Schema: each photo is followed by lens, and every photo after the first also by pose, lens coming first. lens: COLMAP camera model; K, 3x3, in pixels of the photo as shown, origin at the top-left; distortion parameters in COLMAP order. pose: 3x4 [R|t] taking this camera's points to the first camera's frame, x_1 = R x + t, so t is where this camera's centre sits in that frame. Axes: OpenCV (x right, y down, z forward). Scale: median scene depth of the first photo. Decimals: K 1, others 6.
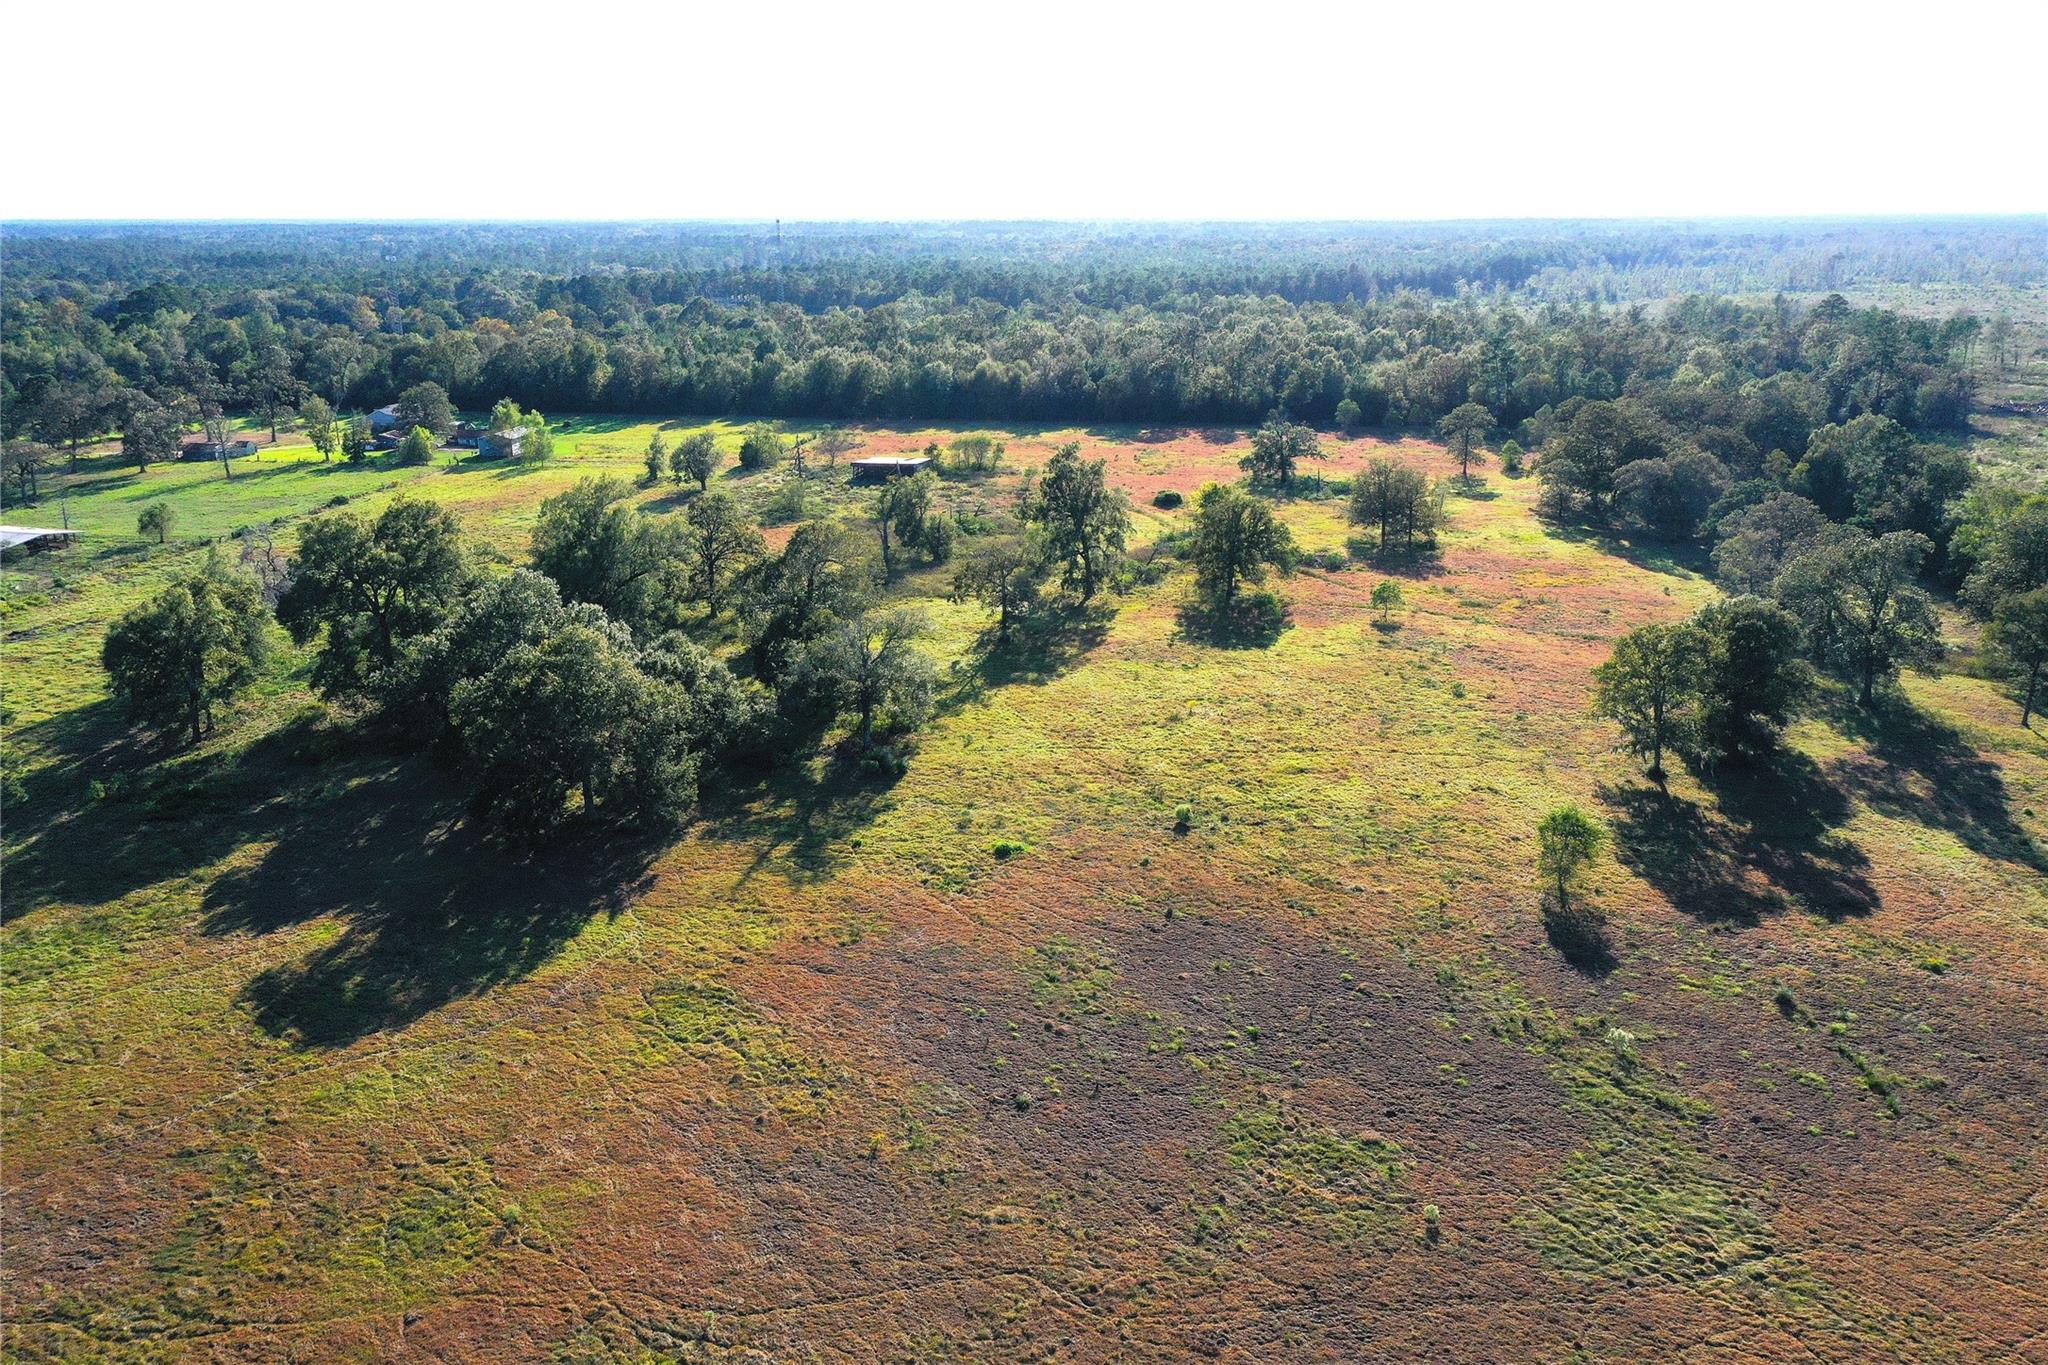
lens RADIAL K [[1614.0, 0, 1020.9], [0, 1614.0, 681.0], [0, 0, 1]] dist [0.002482, 0.000999]
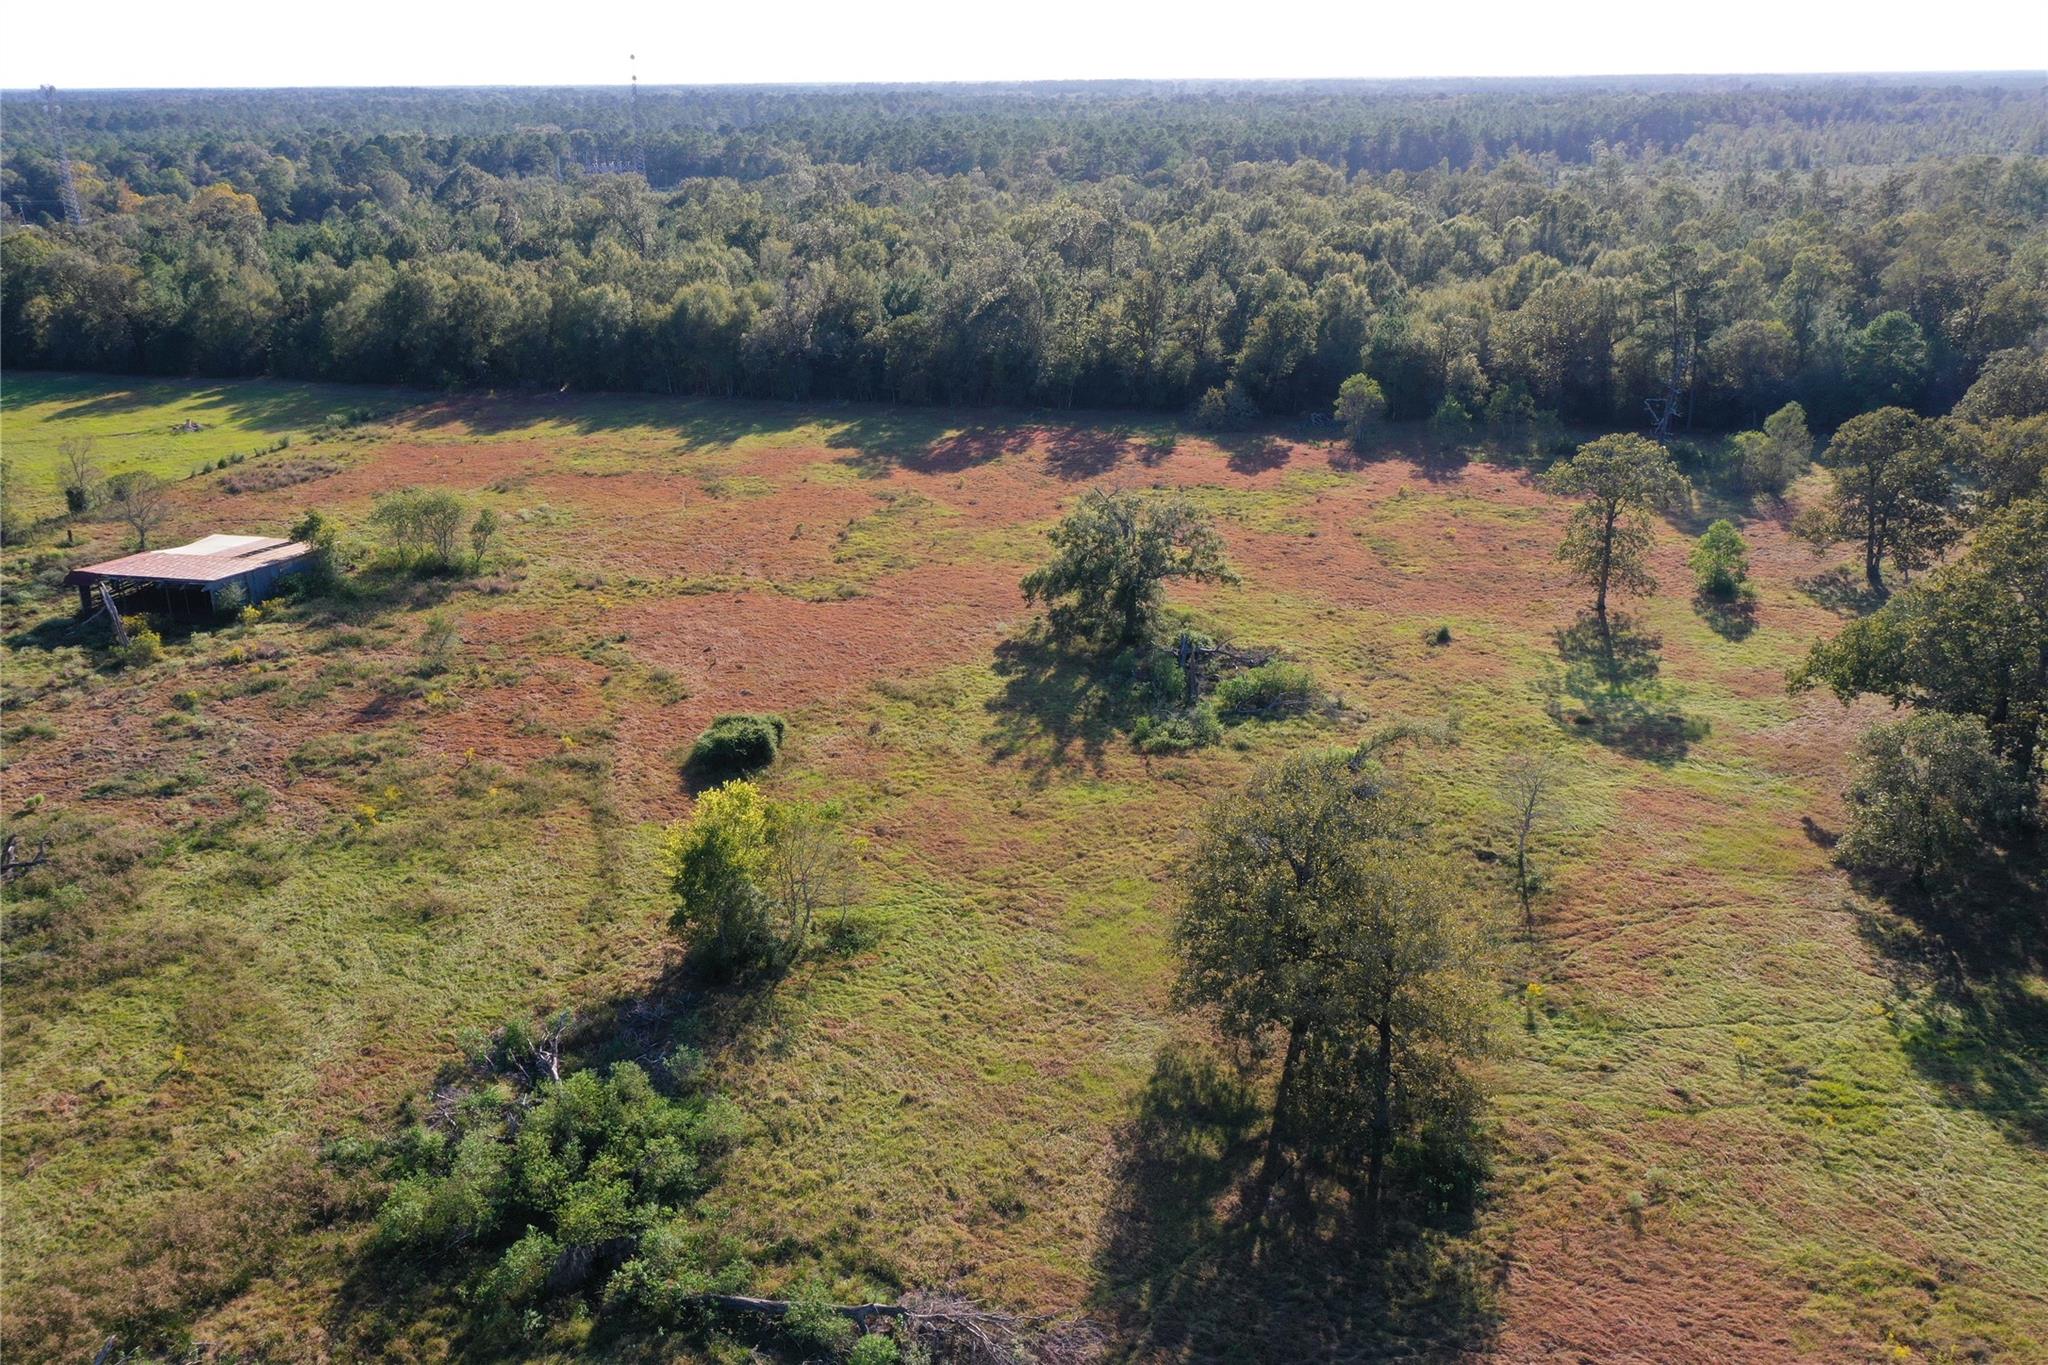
lens RADIAL K [[1614.0, 0, 1020.9], [0, 1614.0, 681.0], [0, 0, 1]] dist [0.002482, 0.000999]
pose [[0.997730, 0.018522, -0.064740, 0.118833], [-0.013610, 0.997052, 0.075508, -0.104534], [0.065948, -0.074456, 0.995041, 0.445461]]
